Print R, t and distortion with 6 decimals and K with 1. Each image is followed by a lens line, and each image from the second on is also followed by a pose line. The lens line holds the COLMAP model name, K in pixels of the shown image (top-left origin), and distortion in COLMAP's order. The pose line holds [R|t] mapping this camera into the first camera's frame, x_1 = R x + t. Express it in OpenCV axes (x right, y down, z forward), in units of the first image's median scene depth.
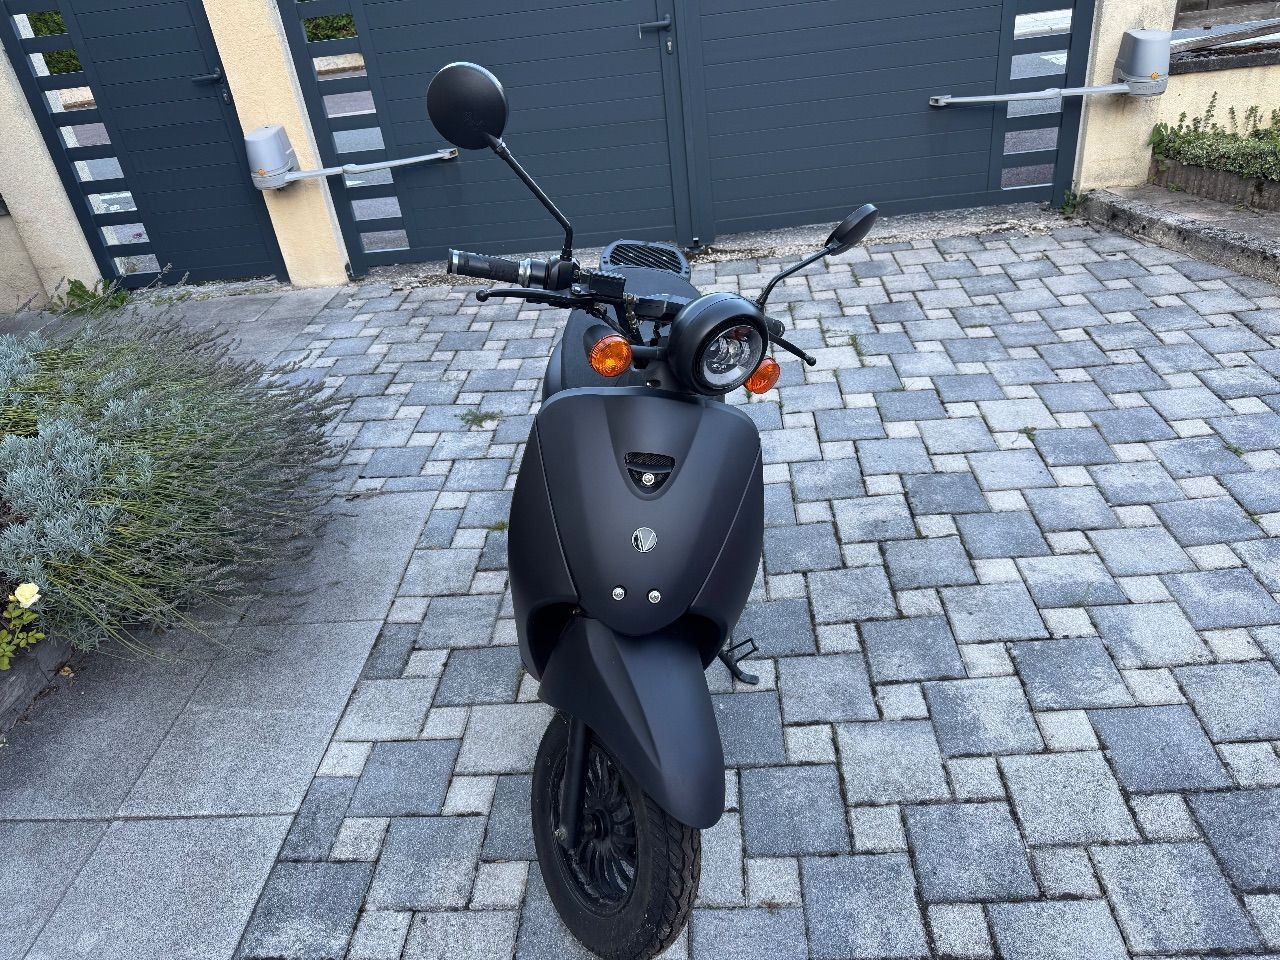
lens RADIAL K [[904.0, 0, 628.9], [0, 904.0, 484.3], [0, 0, 1]] dist [0.047701, -0.067026]
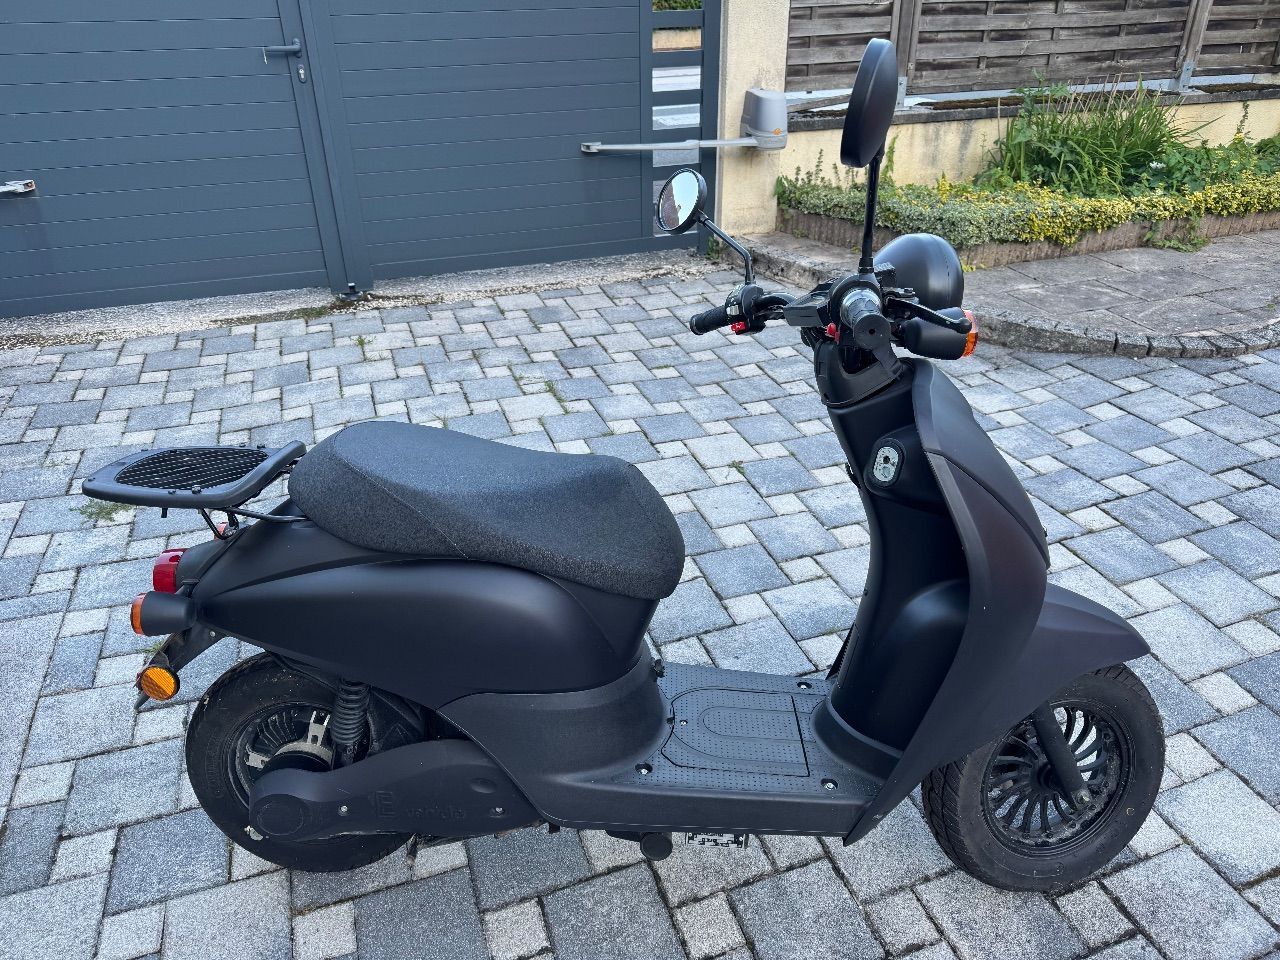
lens RADIAL K [[889.4, 0, 638.5], [0, 889.4, 498.8], [0, 0, 1]] dist [0.124770, -0.174126]
pose [[0.917662, -0.104708, 0.383318, -0.043277], [0.119377, 0.992742, -0.014608, -0.015588], [-0.379006, 0.059164, 0.923501, 0.096496]]
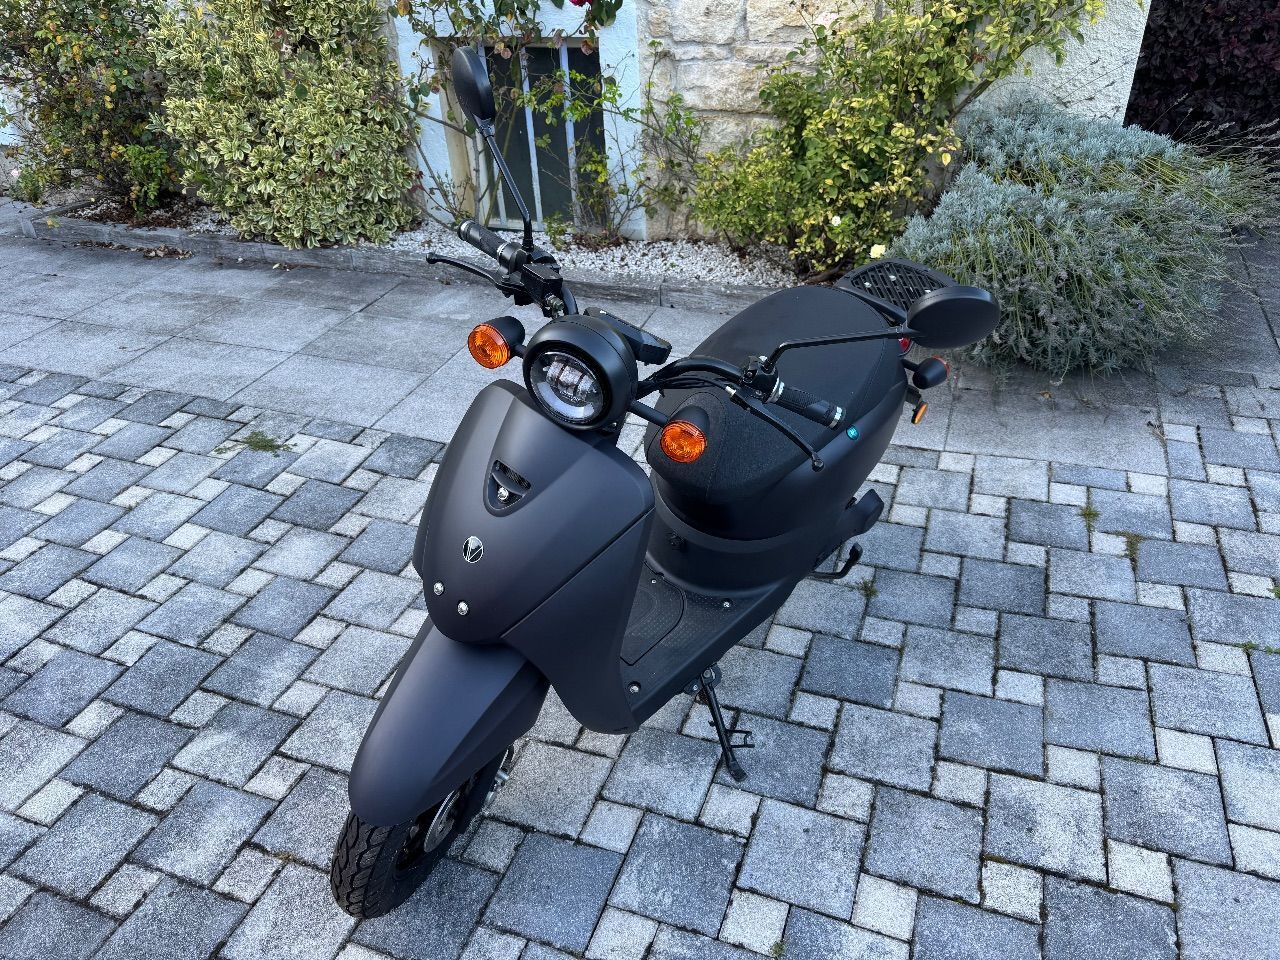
lens RADIAL K [[894.0, 0, 637.2], [0, 894.0, 488.6], [0, 0, 1]] dist [0.081223, -0.126482]
pose [[-0.290043, 0.641140, -0.710503, 0.504100], [-0.426151, 0.578224, 0.695739, -0.331680], [0.856896, 0.504576, 0.105512, 0.408341]]
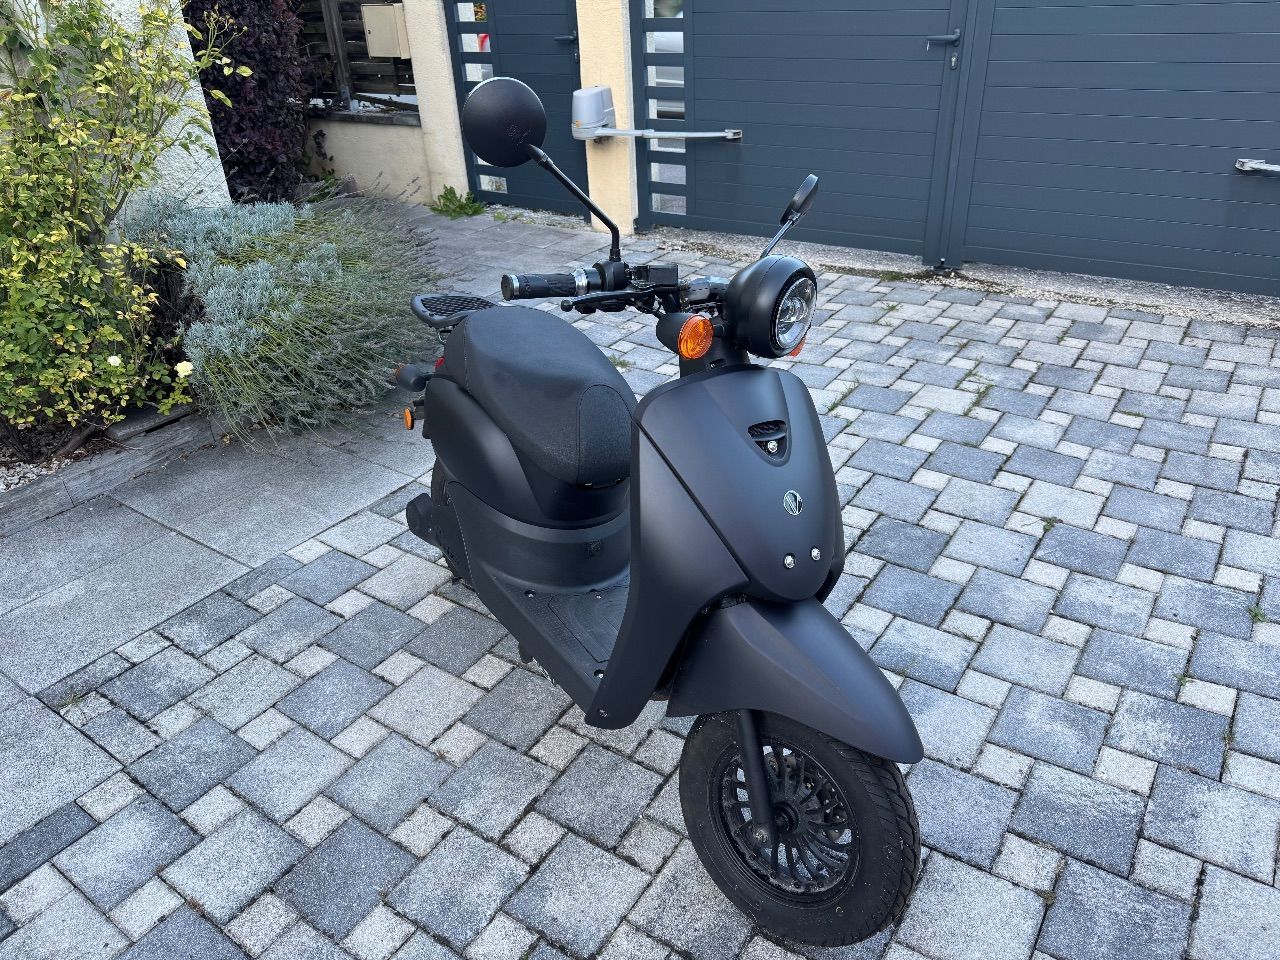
lens RADIAL K [[894.0, 0, 637.2], [0, 894.0, 488.6], [0, 0, 1]] dist [0.081223, -0.126482]
pose [[0.853237, 0.322502, -0.409852, 0.369321], [-0.313606, 0.945194, 0.090877, -0.034132], [0.416698, 0.050992, 0.907614, -0.004360]]
